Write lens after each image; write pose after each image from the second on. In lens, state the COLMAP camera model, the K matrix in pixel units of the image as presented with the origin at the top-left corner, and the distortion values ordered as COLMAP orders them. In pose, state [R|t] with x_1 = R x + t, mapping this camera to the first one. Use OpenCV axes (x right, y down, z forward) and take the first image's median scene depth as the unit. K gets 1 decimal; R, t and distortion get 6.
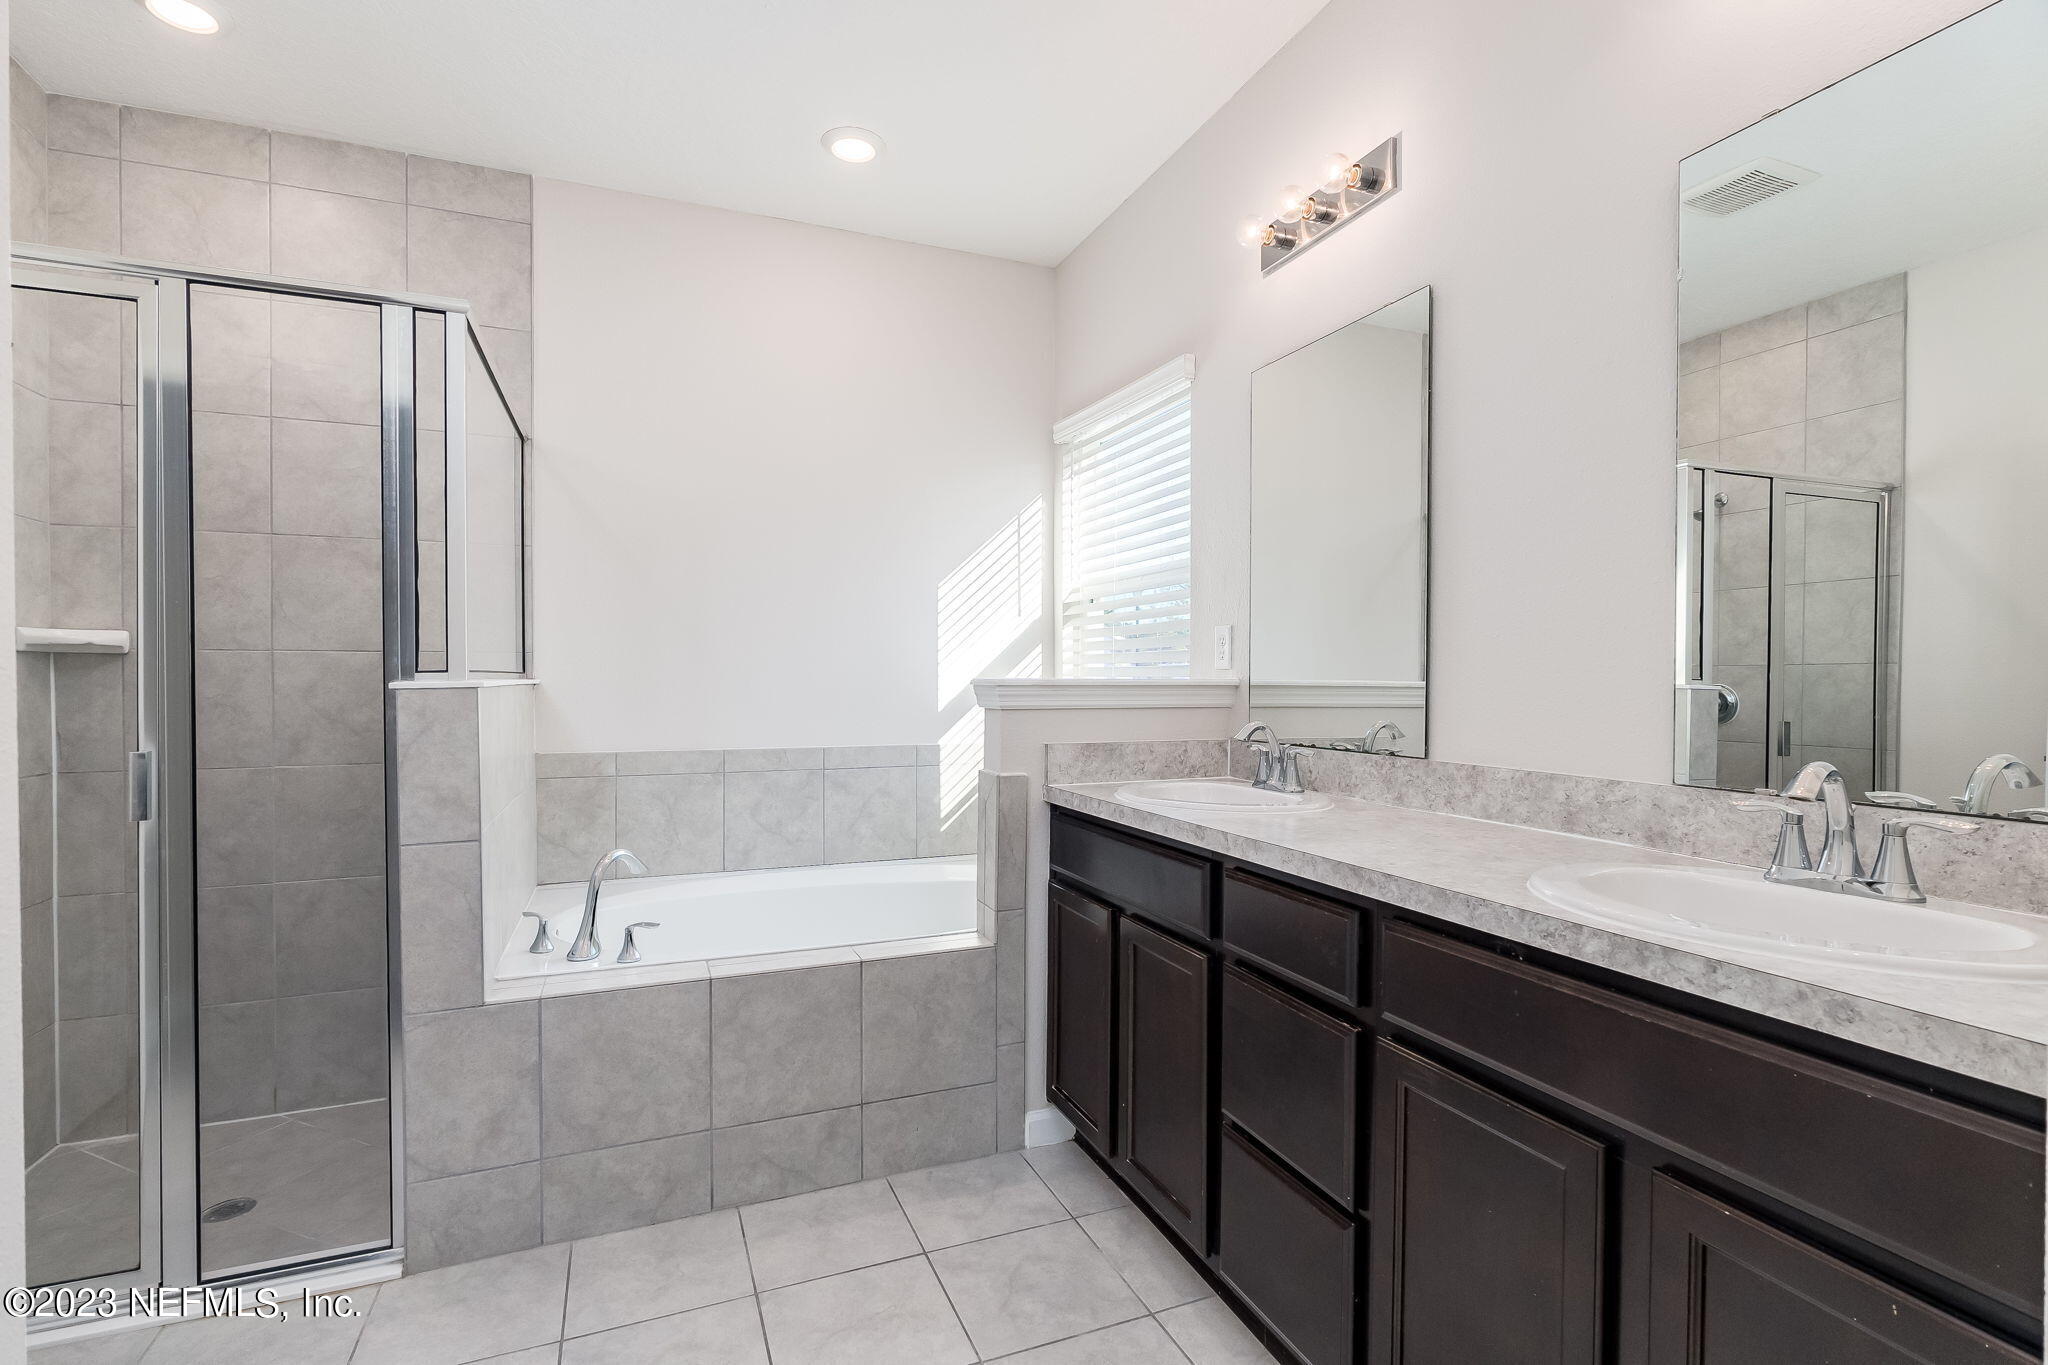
lens RADIAL K [[975.0, 0, 1017.5], [0, 975.0, 666.5], [0, 0, 1]] dist [-0.002946, -0.000253]
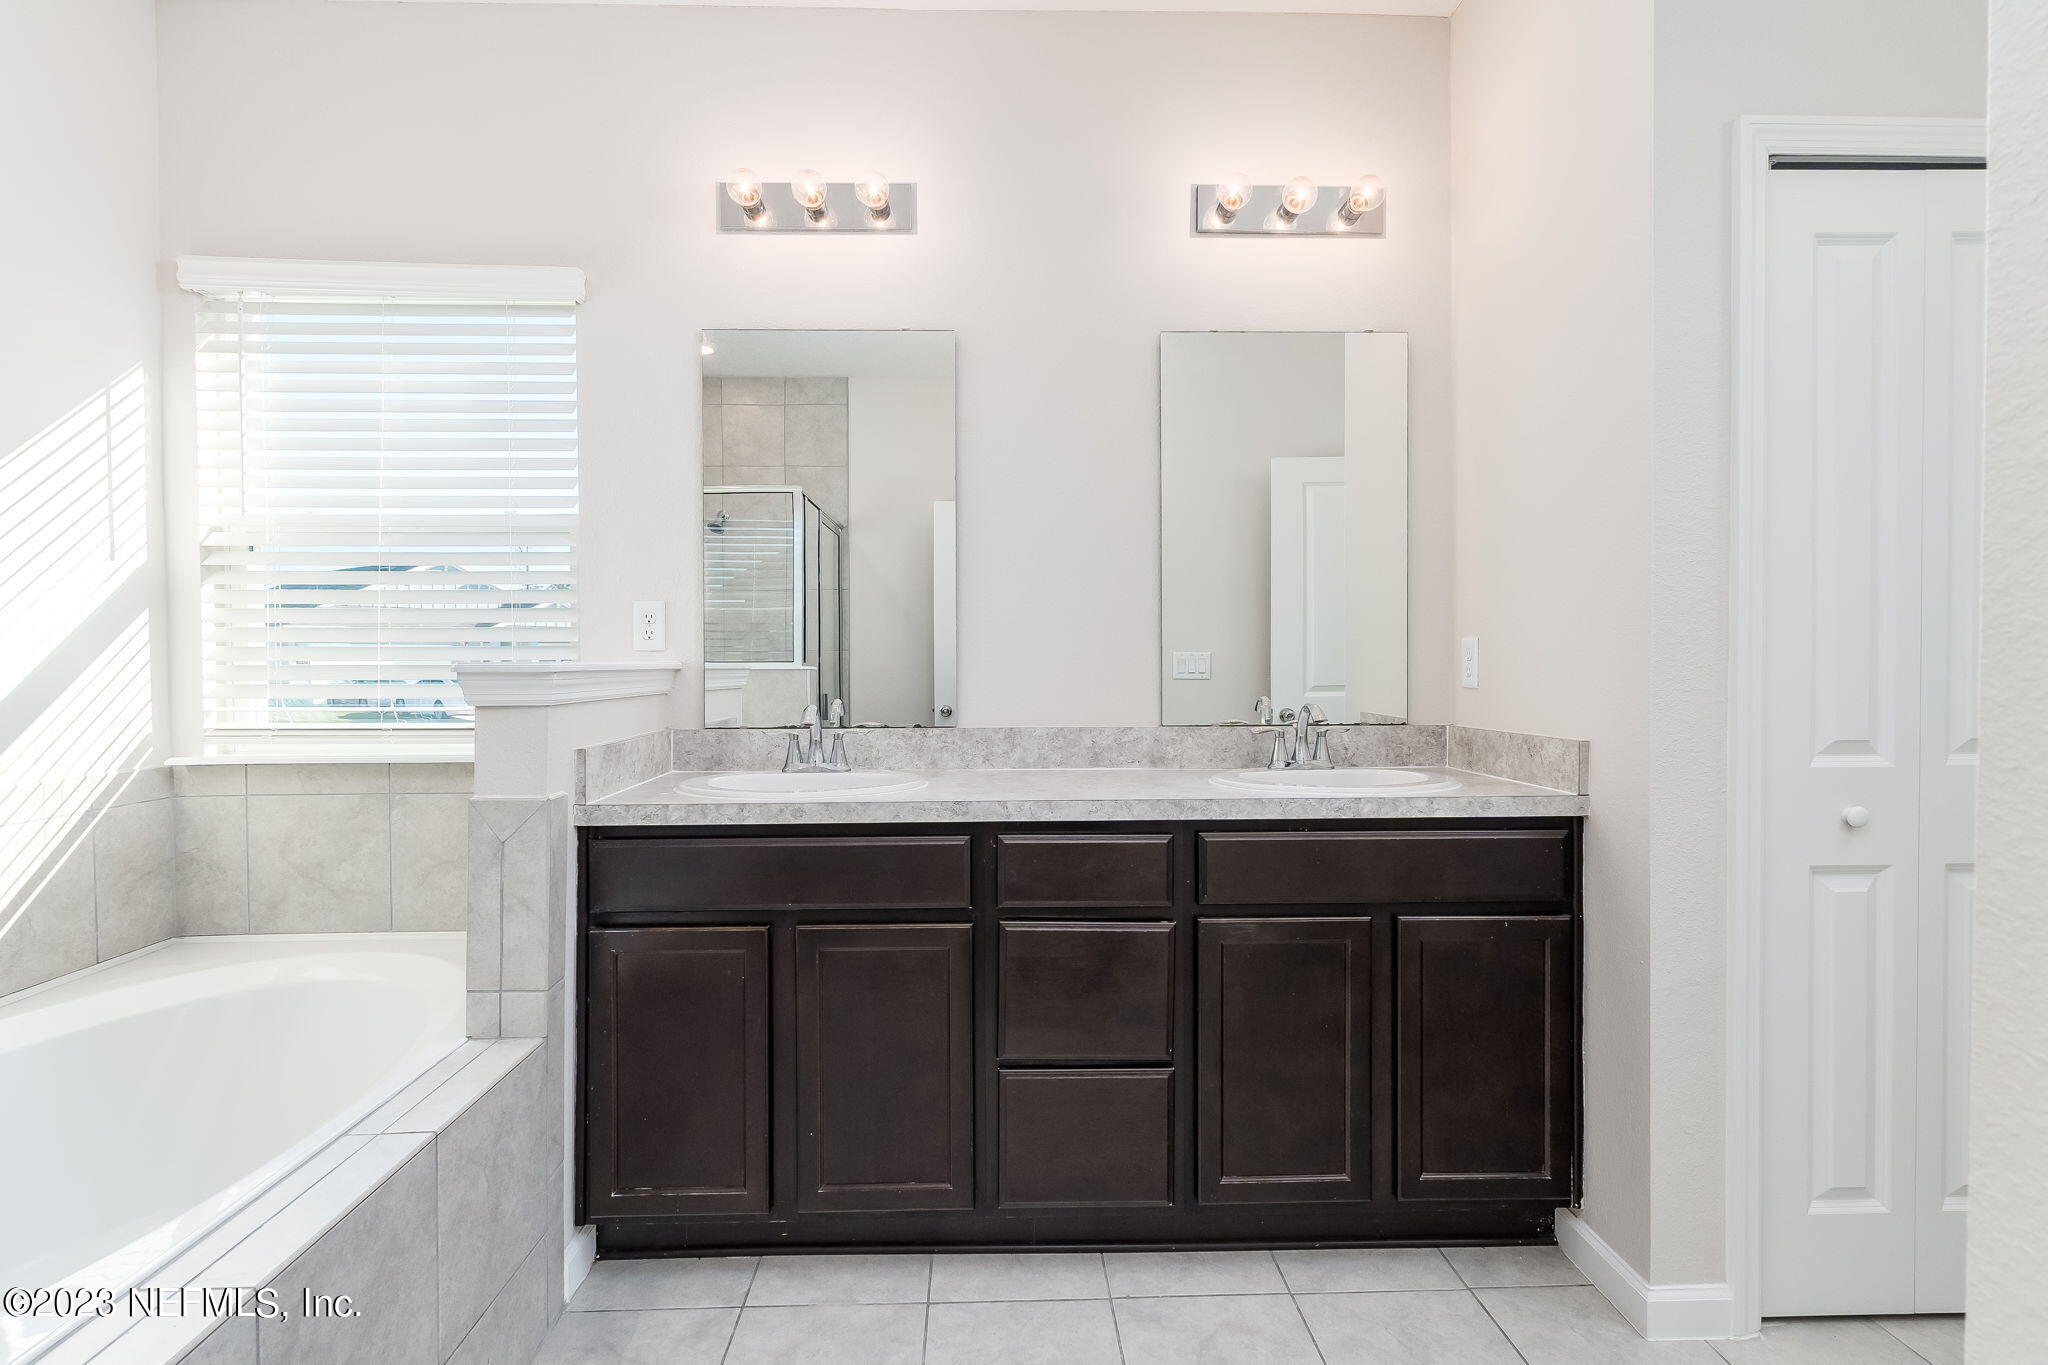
lens RADIAL K [[975.0, 0, 1017.5], [0, 975.0, 666.5], [0, 0, 1]] dist [-0.002946, -0.000253]
pose [[0.341788, -0.007553, 0.939747, -0.558944], [-0.004477, 0.999943, 0.009665, 0.007392], [-0.939767, -0.007511, 0.341735, 0.433903]]
